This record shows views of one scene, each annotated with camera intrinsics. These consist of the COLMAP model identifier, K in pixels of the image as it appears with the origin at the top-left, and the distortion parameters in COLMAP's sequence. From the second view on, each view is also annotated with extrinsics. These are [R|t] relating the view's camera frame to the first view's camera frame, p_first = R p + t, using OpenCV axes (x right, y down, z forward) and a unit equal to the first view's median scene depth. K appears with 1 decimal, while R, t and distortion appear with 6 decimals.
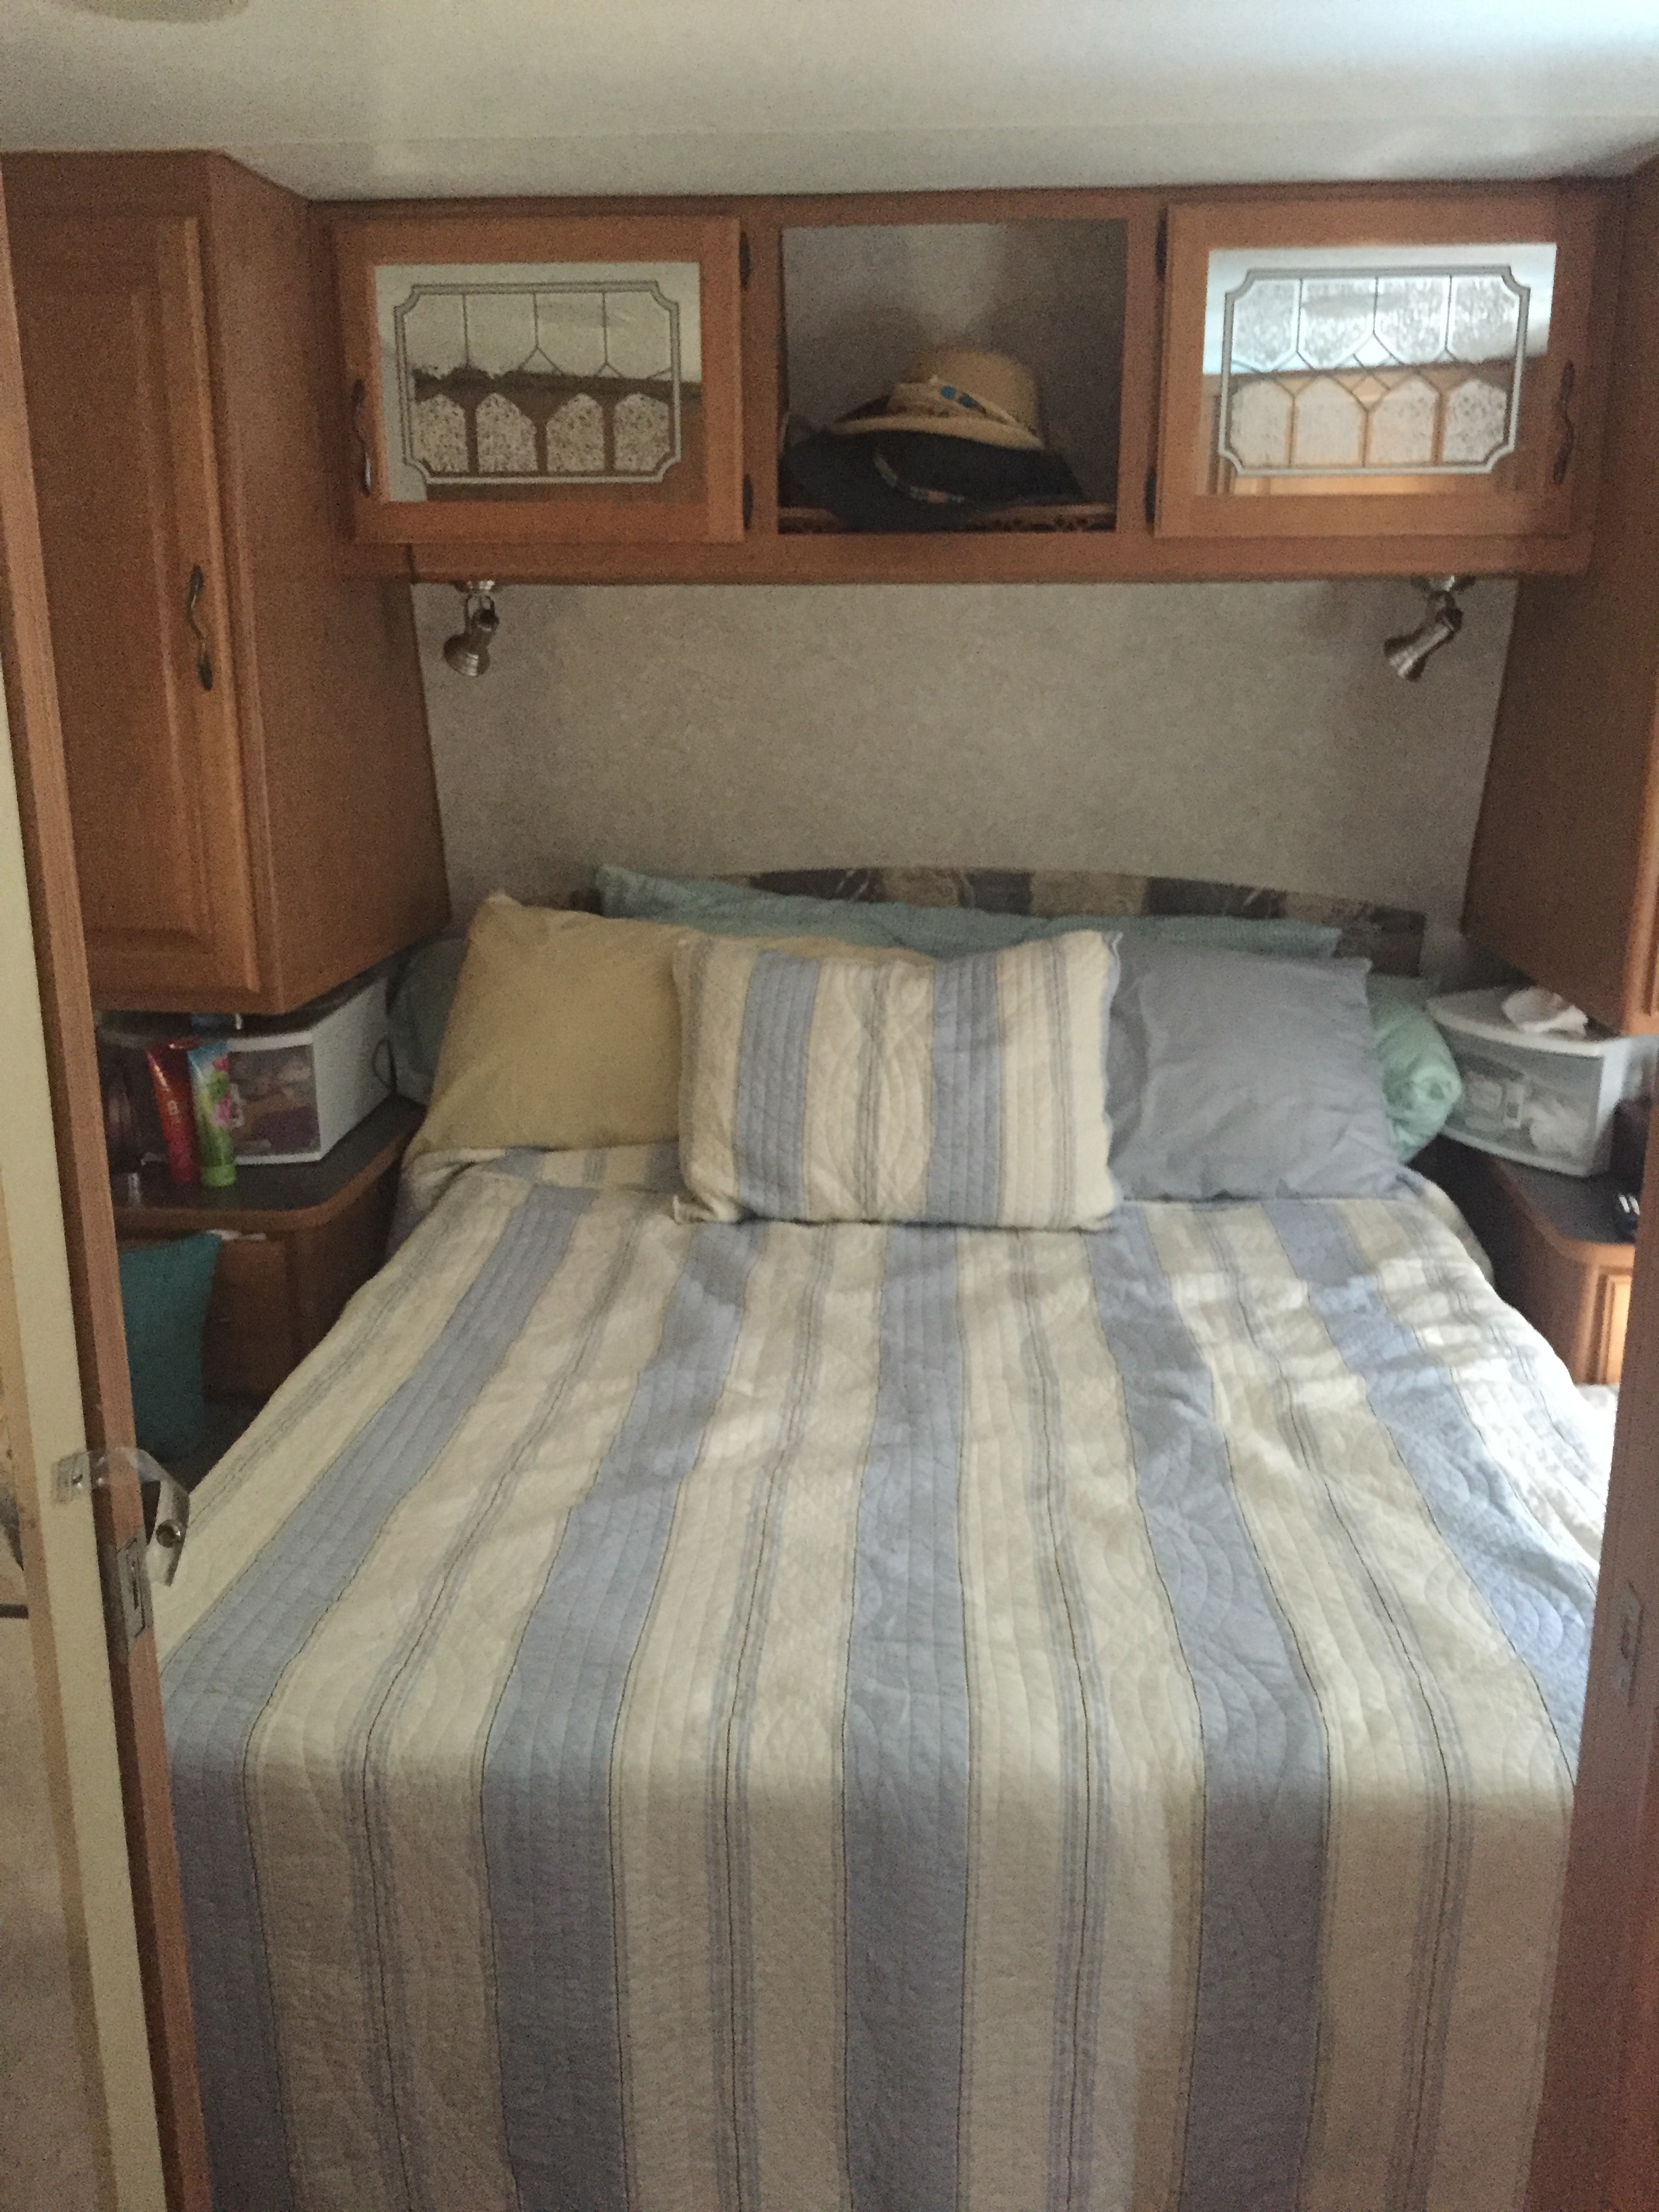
lens RADIAL K [[1883.4, 0, 827.4], [0, 1883.4, 1107.4], [0, 0, 1]] dist [0.022010, 0.004625]
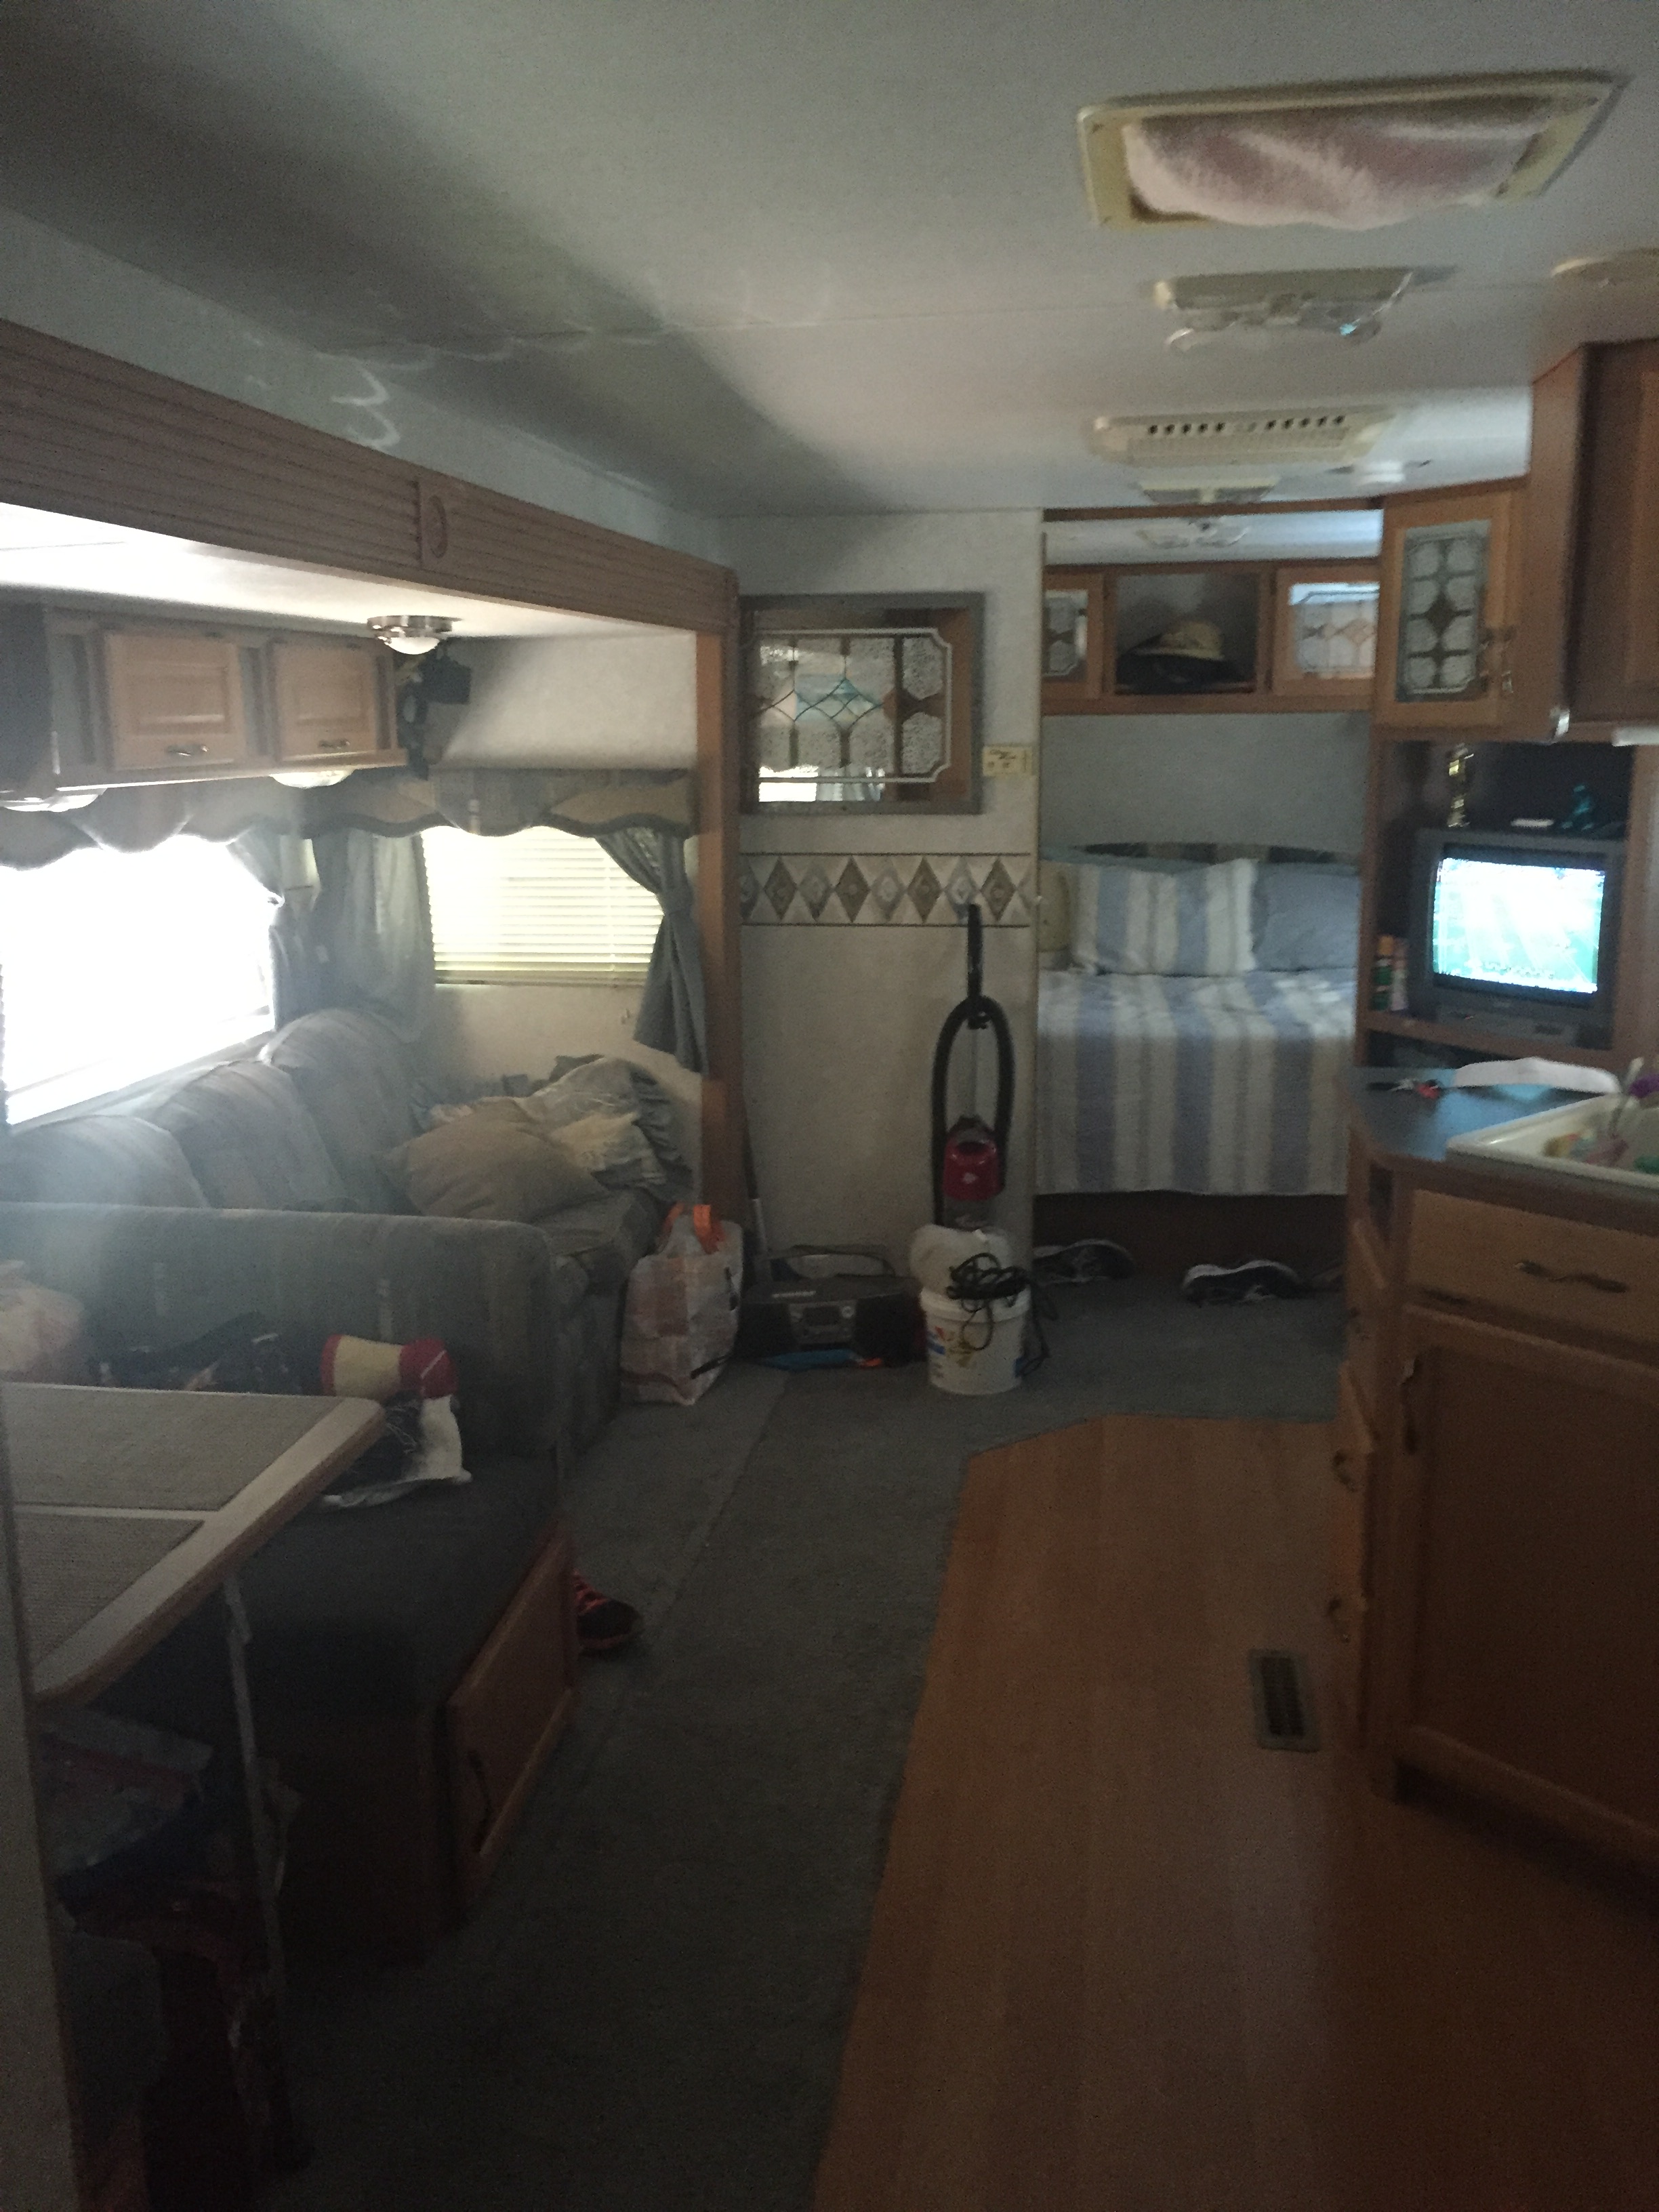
lens RADIAL K [[1883.4, 0, 831.6], [0, 1883.4, 1103.8], [0, 0, 1]] dist [0.022010, 0.004625]
pose [[0.997393, 0.009101, -0.071579, -0.212219], [-0.013849, 0.997716, -0.066116, 0.391652], [0.070814, 0.066935, 0.995241, -1.425124]]
